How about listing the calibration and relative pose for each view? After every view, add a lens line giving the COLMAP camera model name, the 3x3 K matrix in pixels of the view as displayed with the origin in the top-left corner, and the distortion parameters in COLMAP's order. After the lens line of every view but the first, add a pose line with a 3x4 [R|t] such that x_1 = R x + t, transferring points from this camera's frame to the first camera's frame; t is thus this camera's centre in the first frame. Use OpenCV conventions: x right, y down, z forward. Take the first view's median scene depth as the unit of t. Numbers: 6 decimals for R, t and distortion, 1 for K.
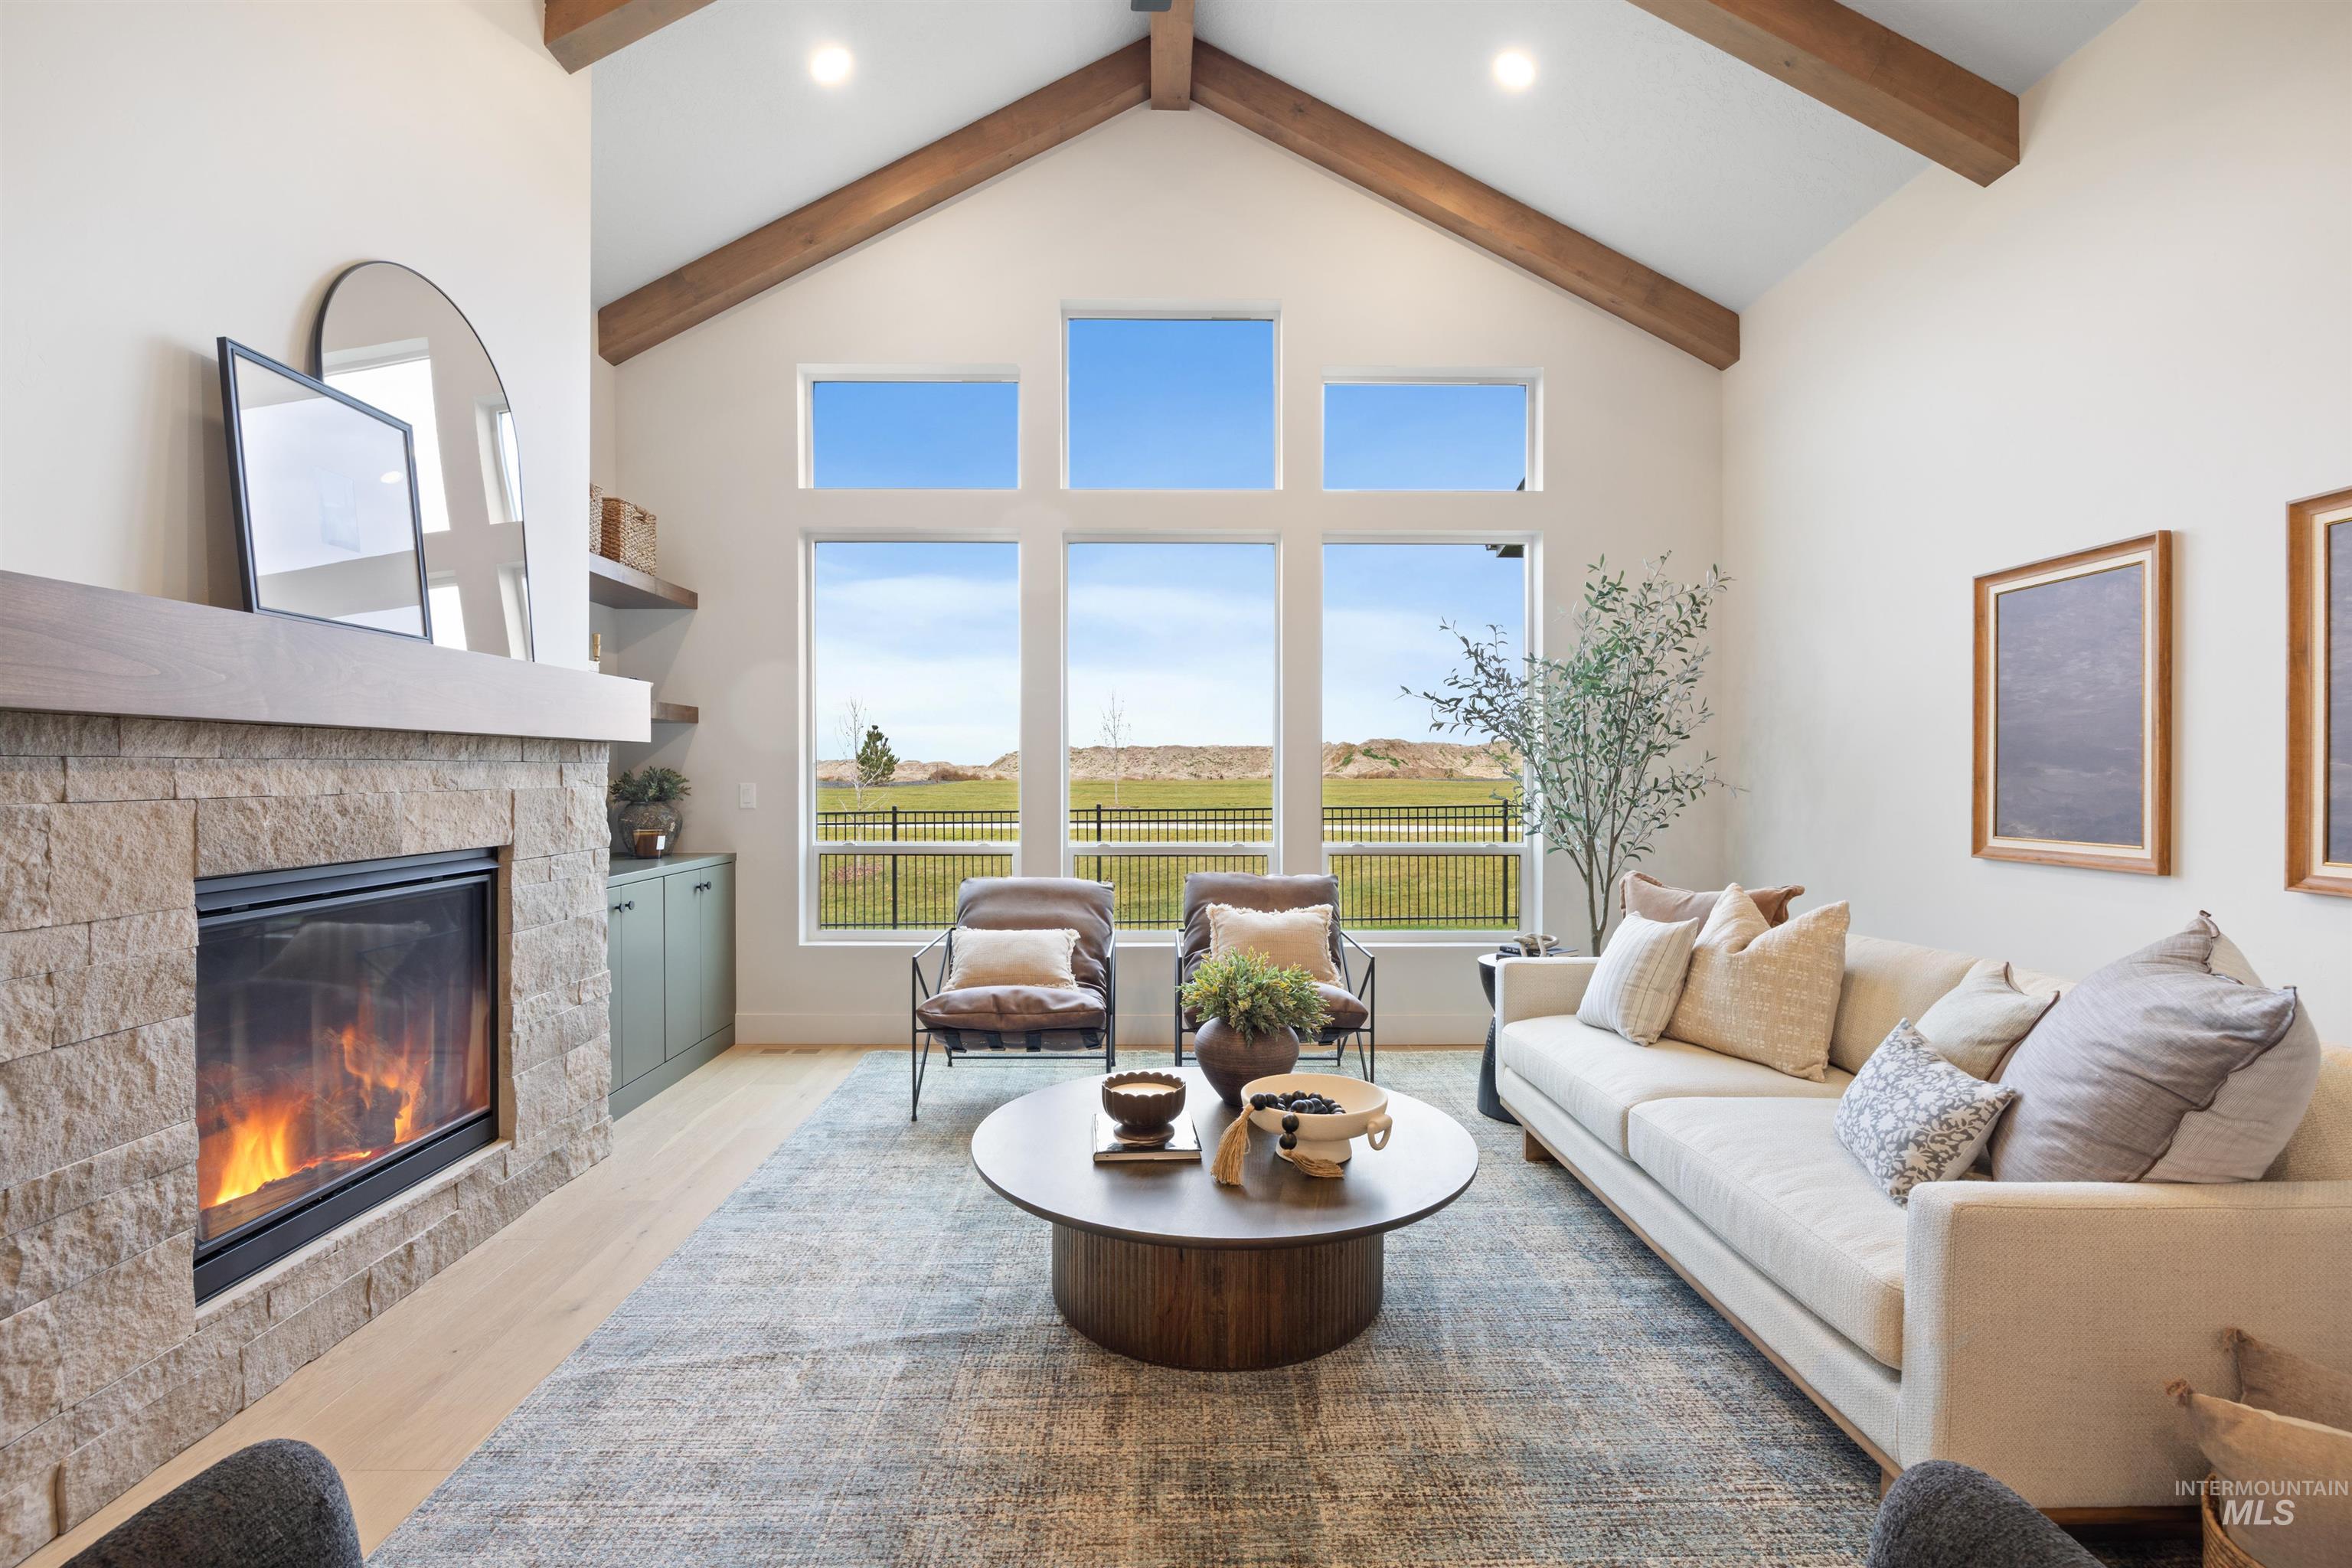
lens RADIAL K [[1087.6, 0, 1164.6], [0, 1087.6, 781.6], [0, 0, 1]] dist [-0.014377, 0.001655]
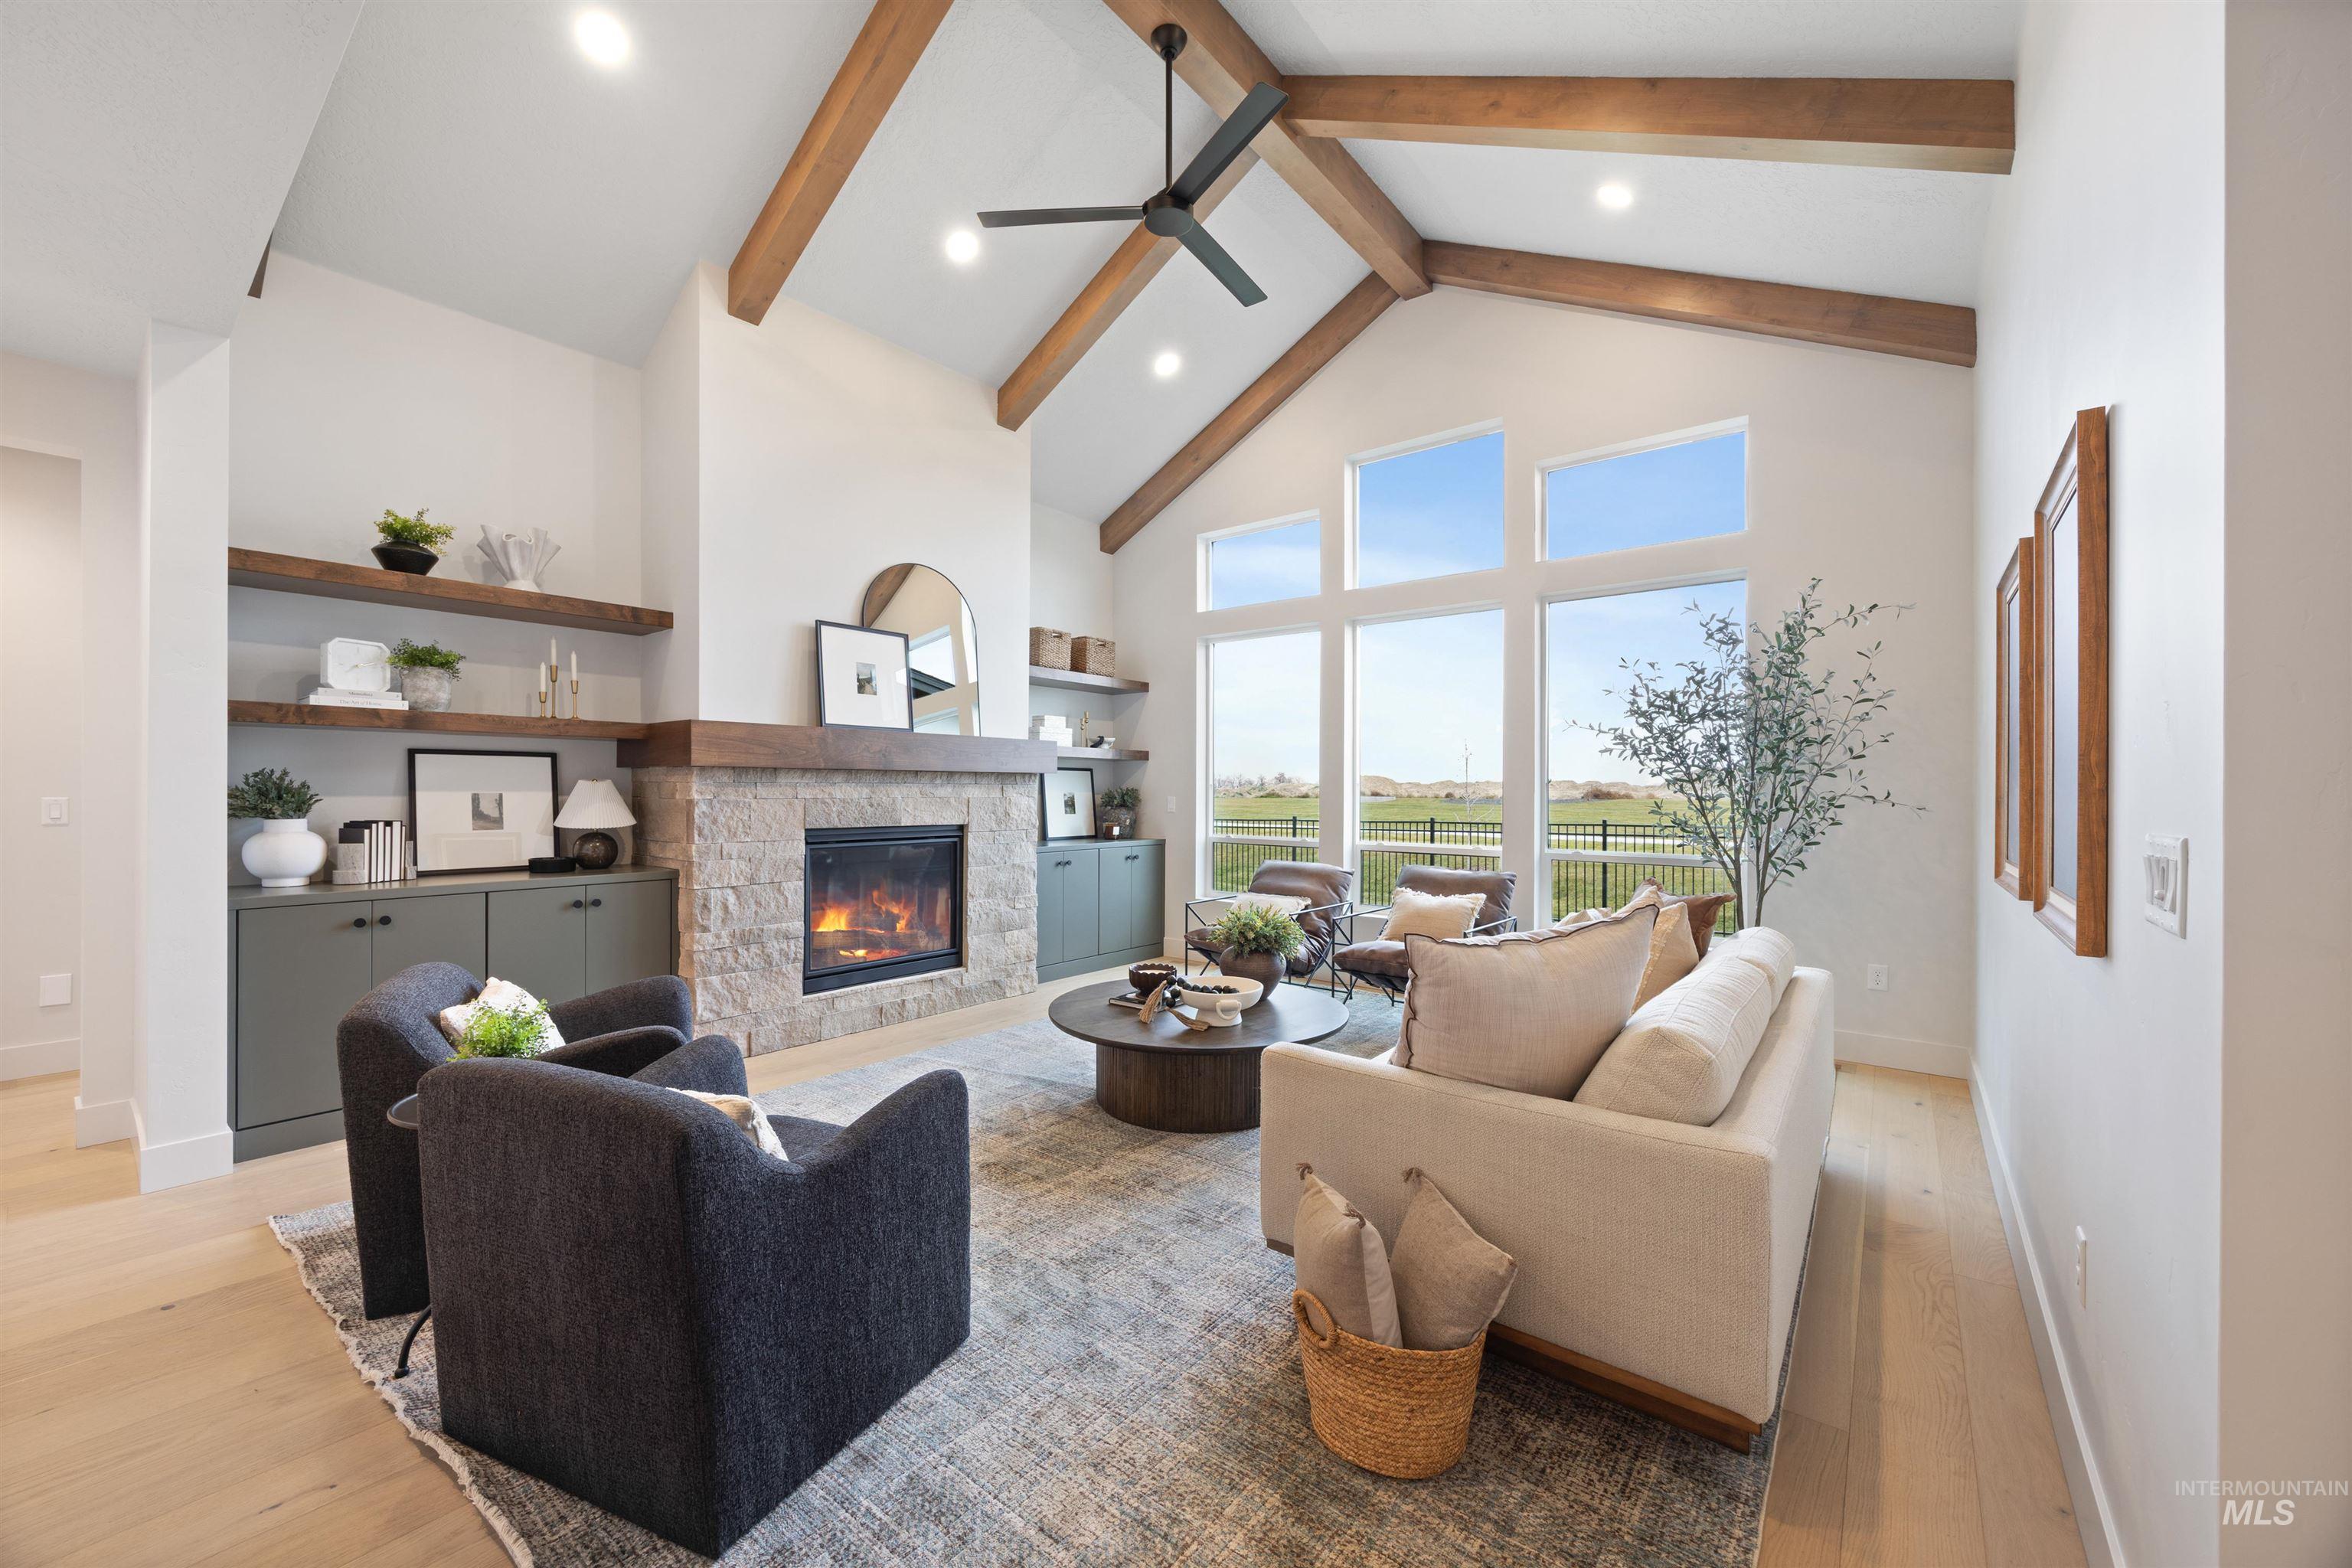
lens RADIAL K [[905.9, 0, 1164.6], [0, 905.9, 789.7], [0, 0, 1]] dist [-0.000582, 0.000899]
pose [[0.770201, 0.002486, -0.637797, 0.709705], [-0.009111, 0.999933, -0.007104, 0.001280], [0.637736, 0.011283, 0.770172, -0.084580]]
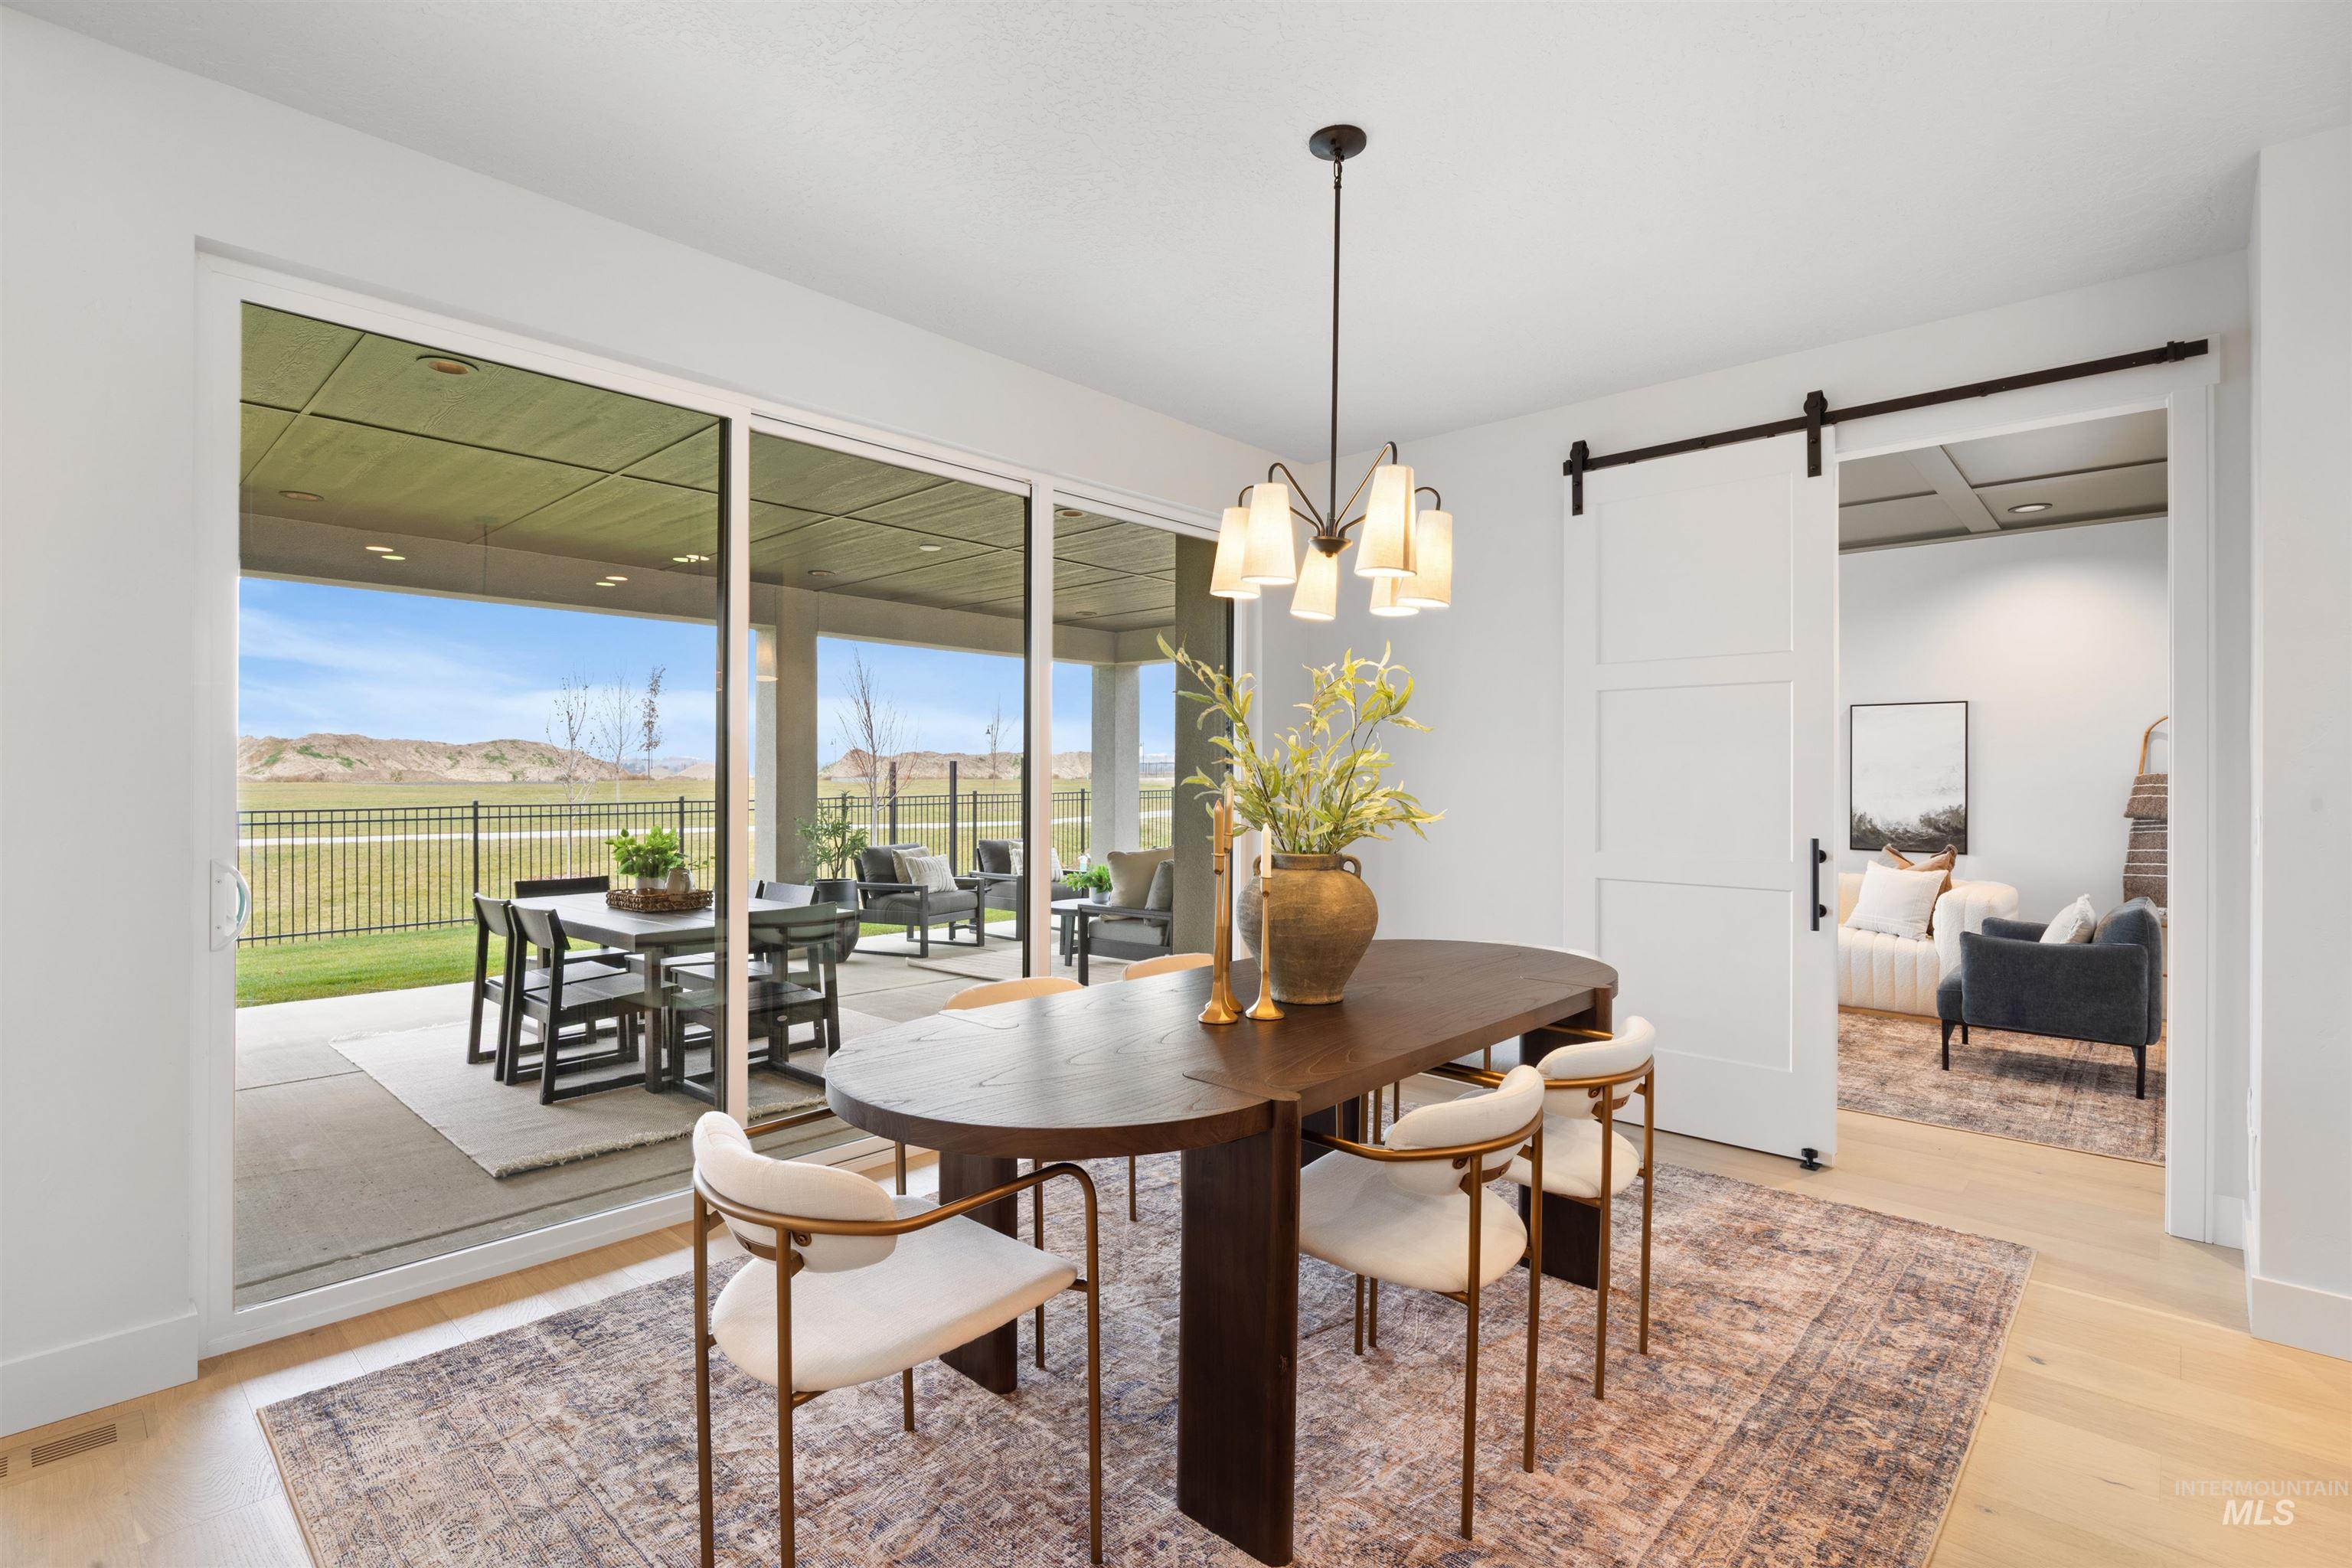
lens RADIAL K [[1087.6, 0, 1158.2], [0, 1087.6, 792.4], [0, 0, 1]] dist [-0.014377, 0.001655]
pose [[0.693501, -0.006097, 0.720430, 0.798898], [0.001178, 0.999972, 0.007328, 0.007175], [-0.720455, -0.004233, 0.693489, -0.565279]]
